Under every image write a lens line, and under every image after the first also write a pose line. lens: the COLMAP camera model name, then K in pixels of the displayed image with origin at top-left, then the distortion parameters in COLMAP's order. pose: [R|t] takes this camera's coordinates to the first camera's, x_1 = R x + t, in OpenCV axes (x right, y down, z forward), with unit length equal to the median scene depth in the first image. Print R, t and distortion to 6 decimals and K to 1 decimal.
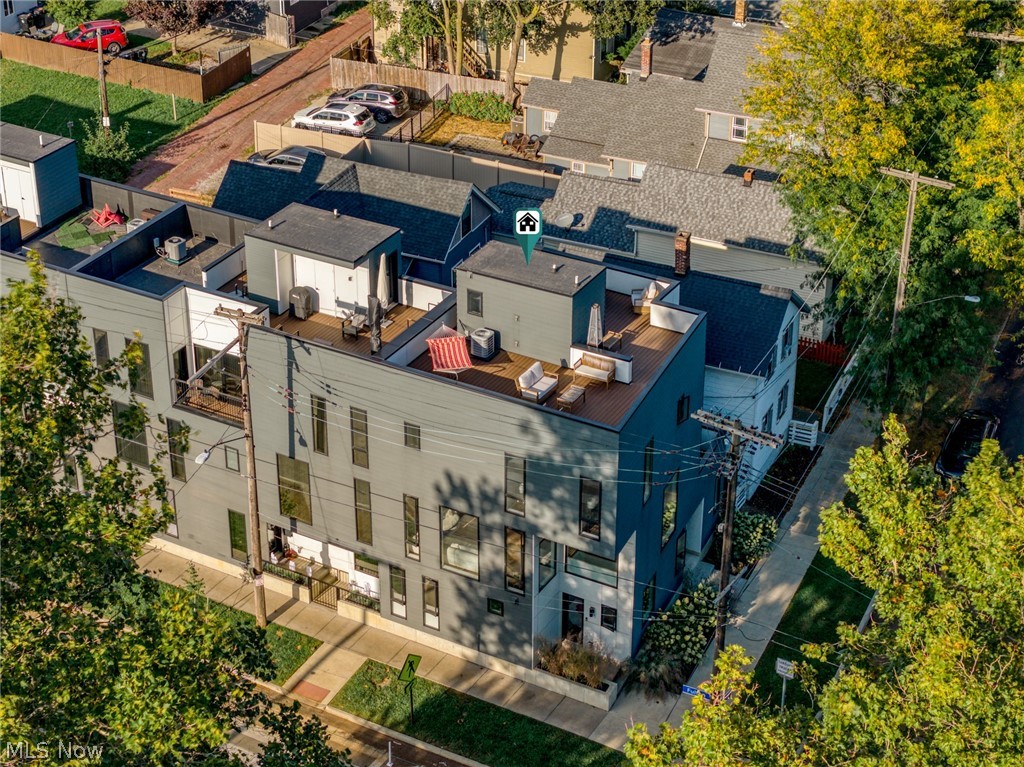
lens RADIAL K [[2049.7, 0, 512.0], [0, 2049.7, 383.5], [0, 0, 1]] dist [-0.180586, 0.656861]
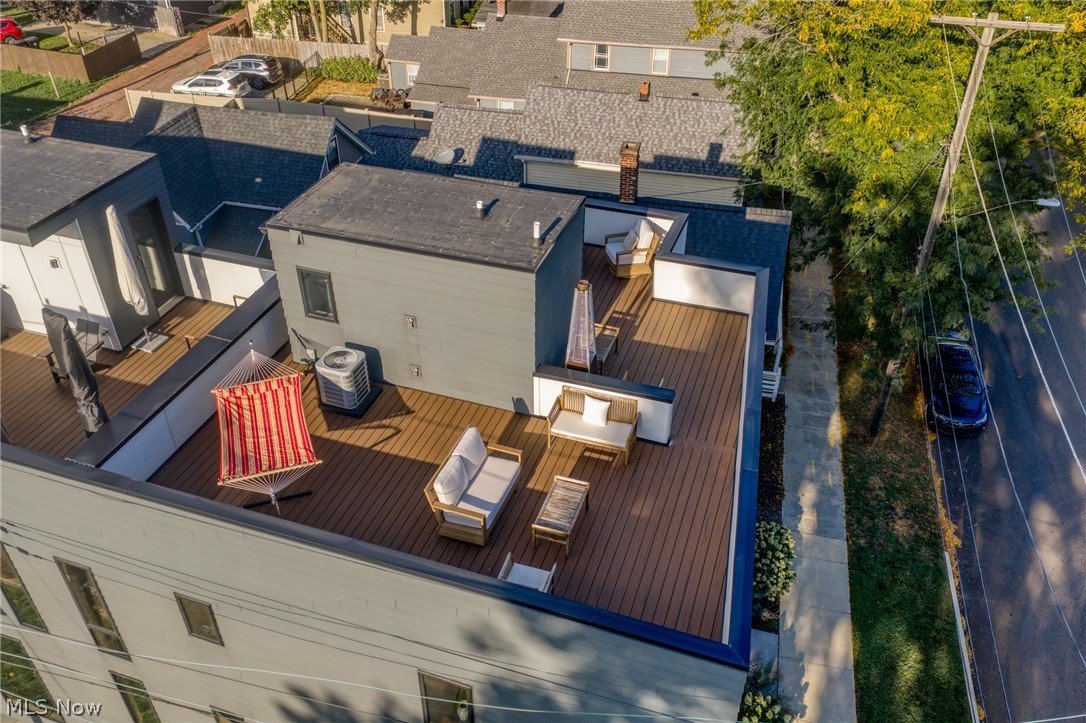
lens RADIAL K [[904.8, 0, 543.0], [0, 904.8, 361.5], [0, 0, 1]] dist [0.031949, -0.008174]
pose [[0.983976, -0.106495, 0.143002, 0.001386], [0.089736, 0.988839, 0.118935, -0.038896], [-0.154072, -0.104197, 0.982550, 0.684412]]
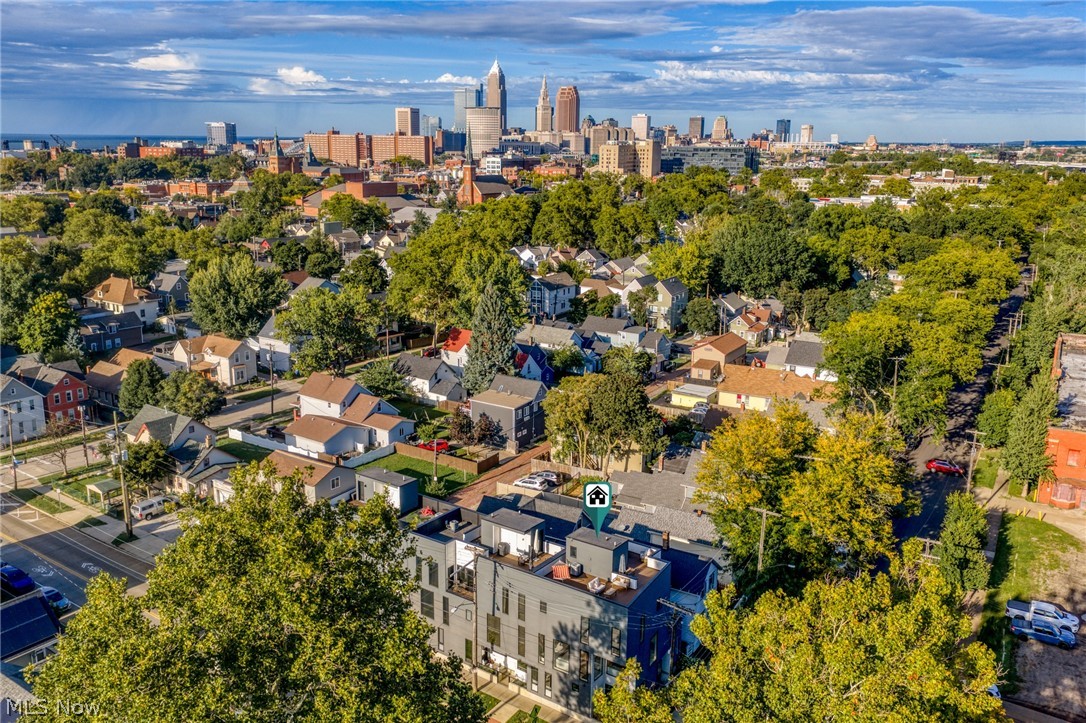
lens RADIAL K [[904.8, 0, 543.0], [0, 904.8, 361.5], [0, 0, 1]] dist [0.031949, -0.008174]
pose [[0.994361, 0.036201, -0.099673, 0.038823], [-0.062859, 0.958211, -0.279072, 0.039646], [0.085406, 0.283764, 0.955083, -0.070853]]
